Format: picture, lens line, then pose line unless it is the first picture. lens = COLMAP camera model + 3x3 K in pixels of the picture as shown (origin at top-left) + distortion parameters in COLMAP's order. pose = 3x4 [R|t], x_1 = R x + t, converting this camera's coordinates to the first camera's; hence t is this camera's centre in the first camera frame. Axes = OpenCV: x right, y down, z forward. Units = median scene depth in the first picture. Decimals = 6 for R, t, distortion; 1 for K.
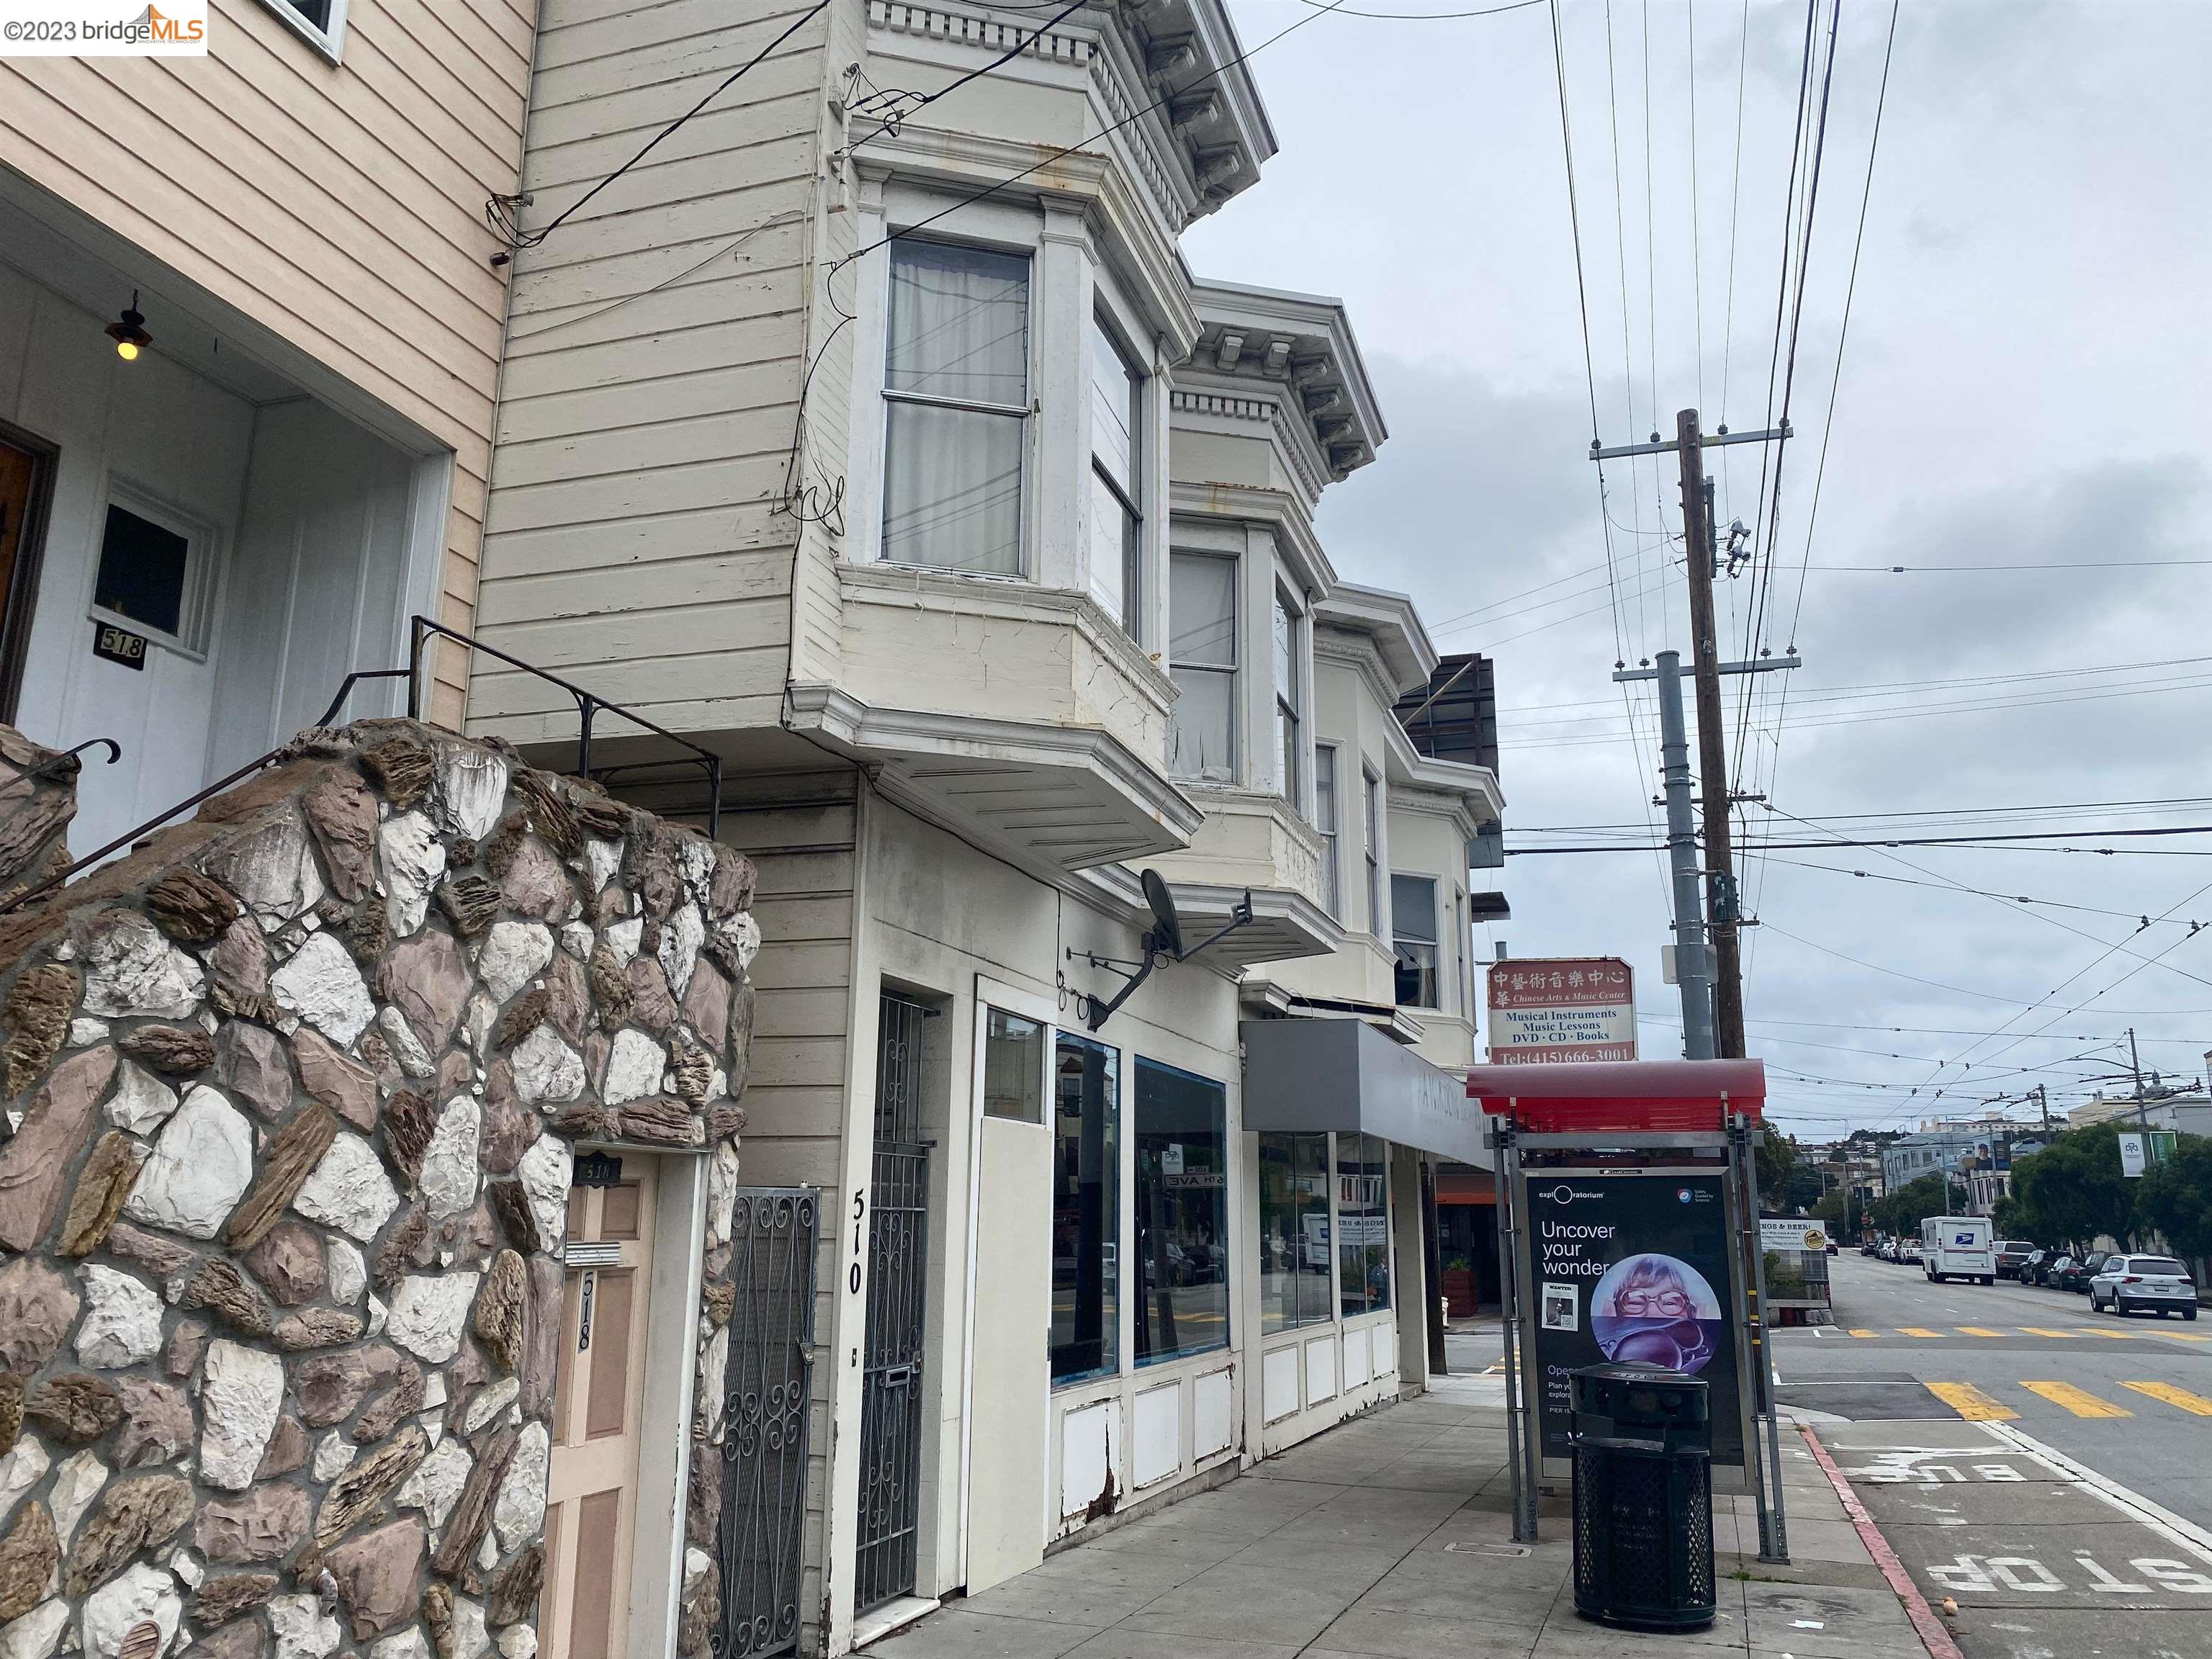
lens RADIAL K [[1702.0, 0, 1106.7], [0, 1702.0, 829.1], [0, 0, 1]] dist [0.042224, -0.010382]
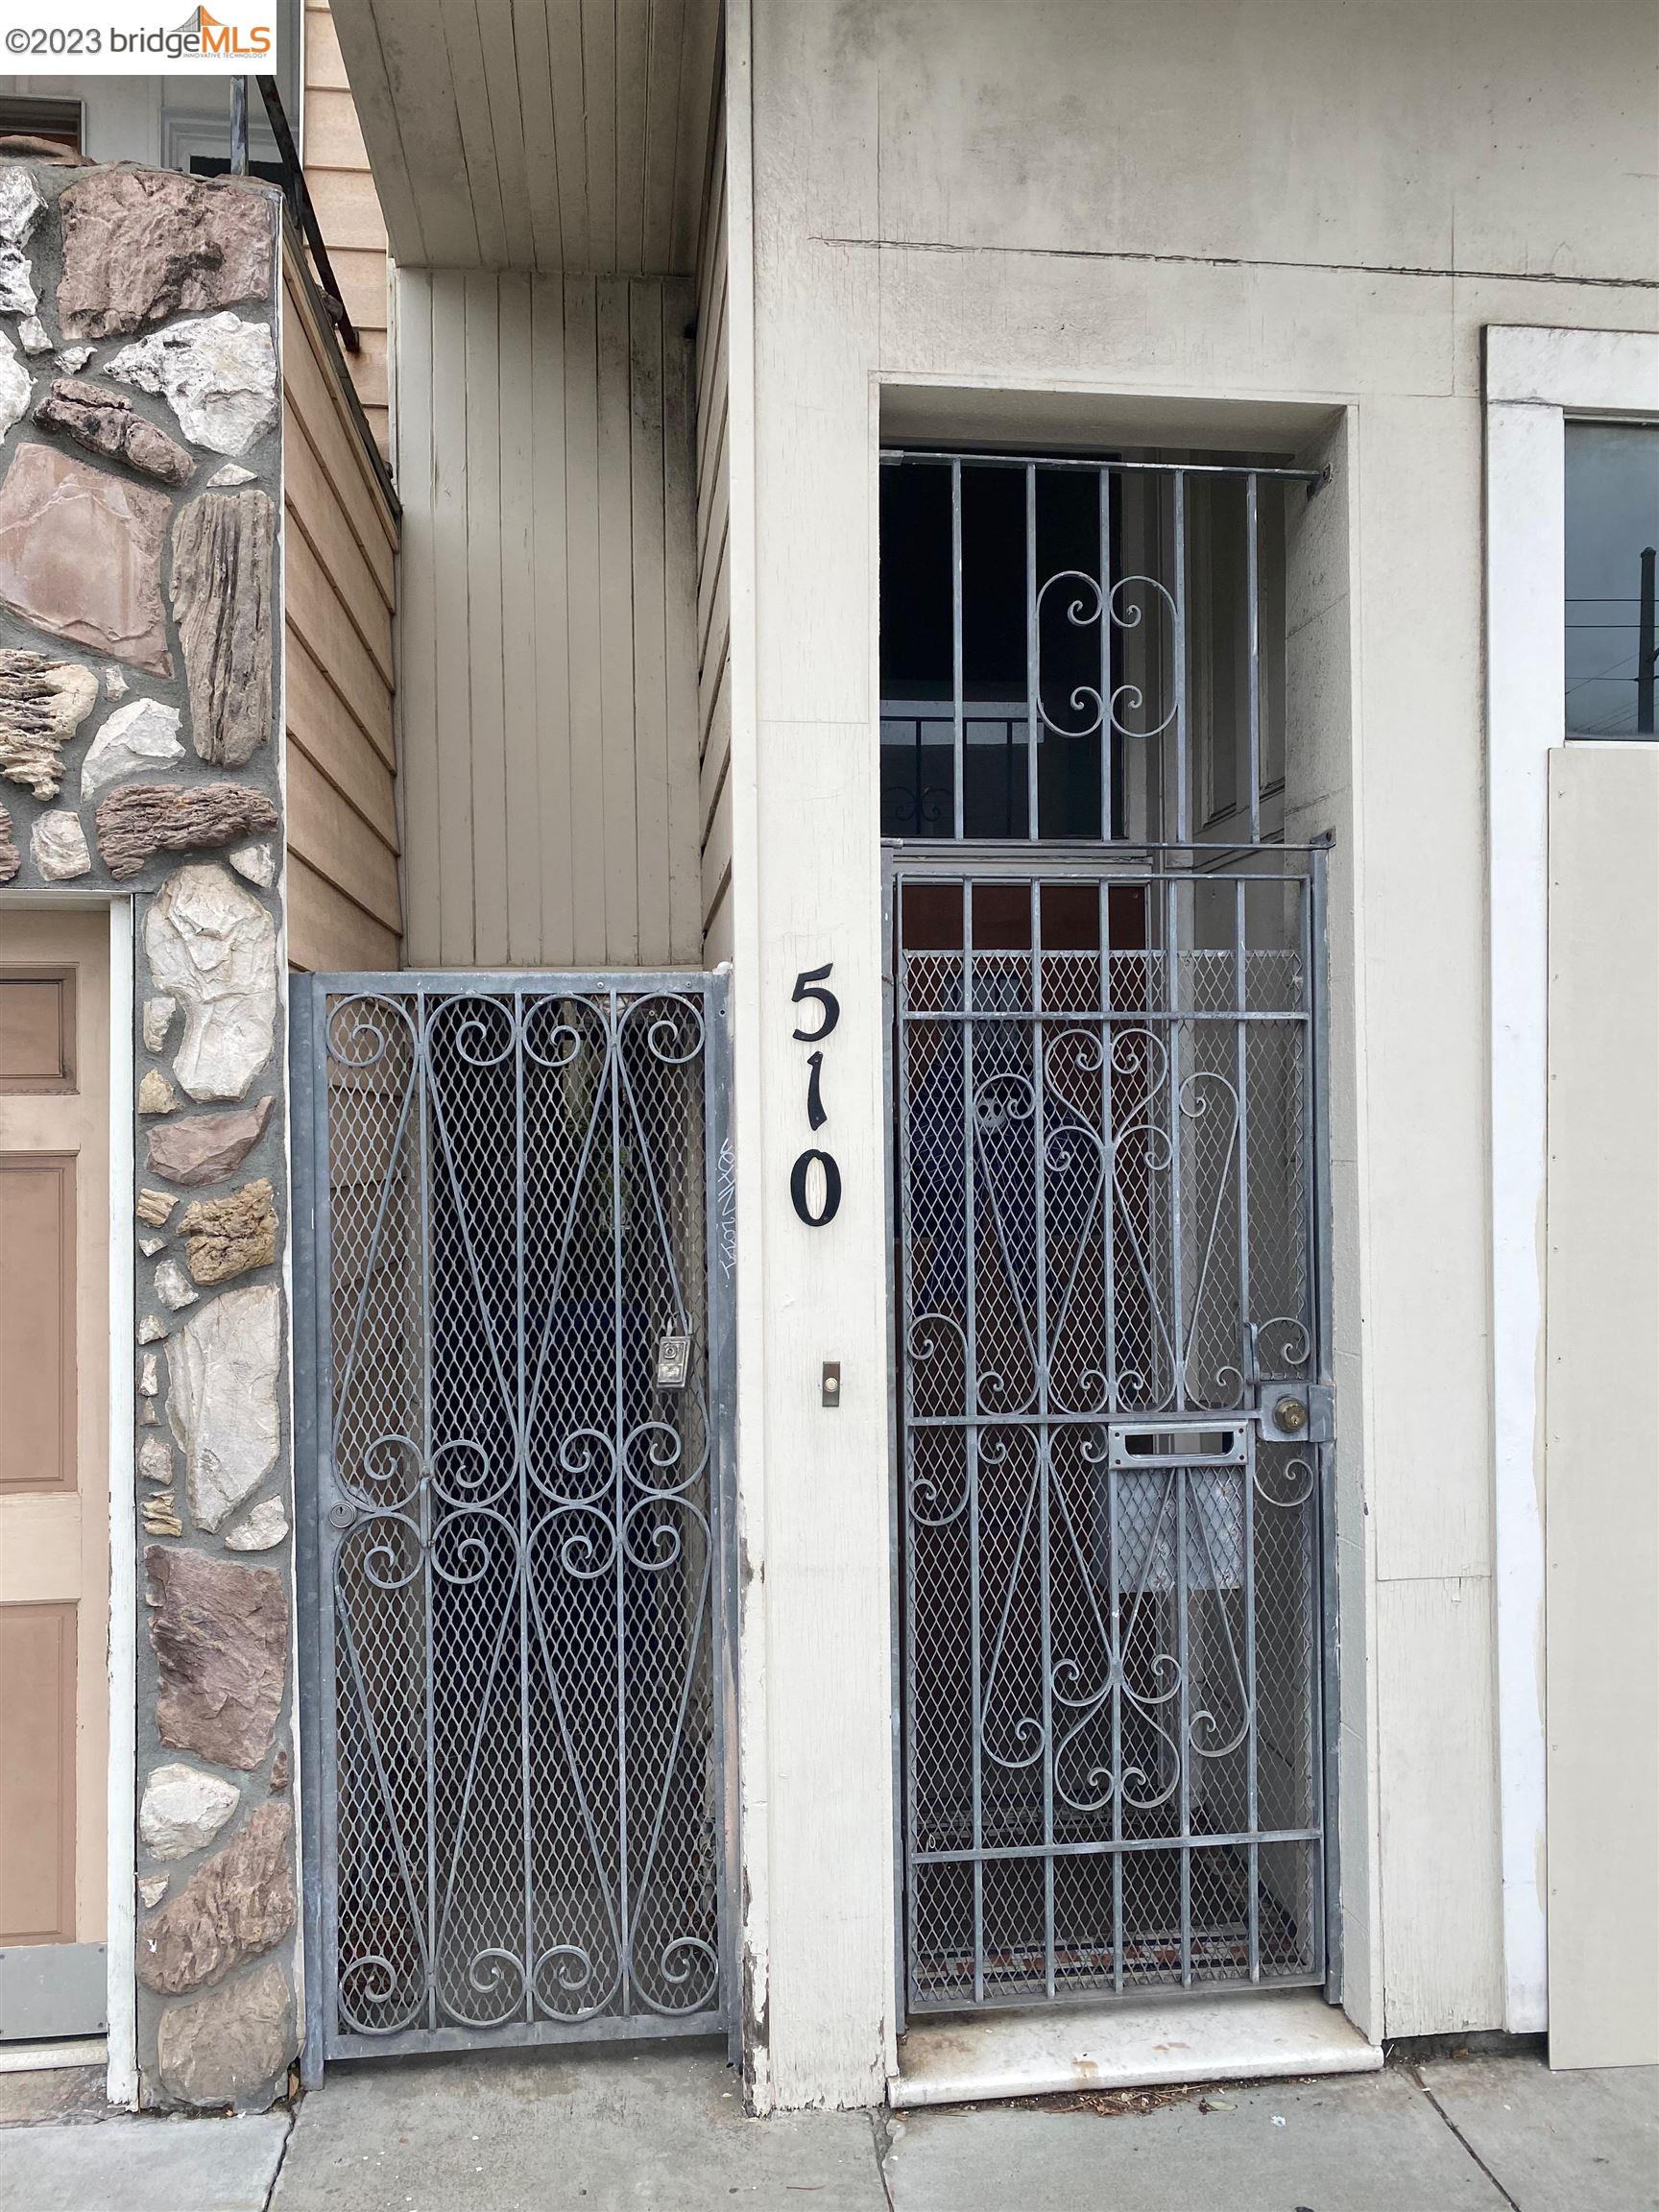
lens RADIAL K [[1702.0, 0, 832.8], [0, 1702.0, 1103.0], [0, 0, 1]] dist [0.042224, -0.010382]
pose [[0.435912, -0.031152, -0.899450, 0.224240], [0.214566, 0.974180, 0.070247, 0.243933], [0.874038, -0.223613, 0.431341, 0.942820]]
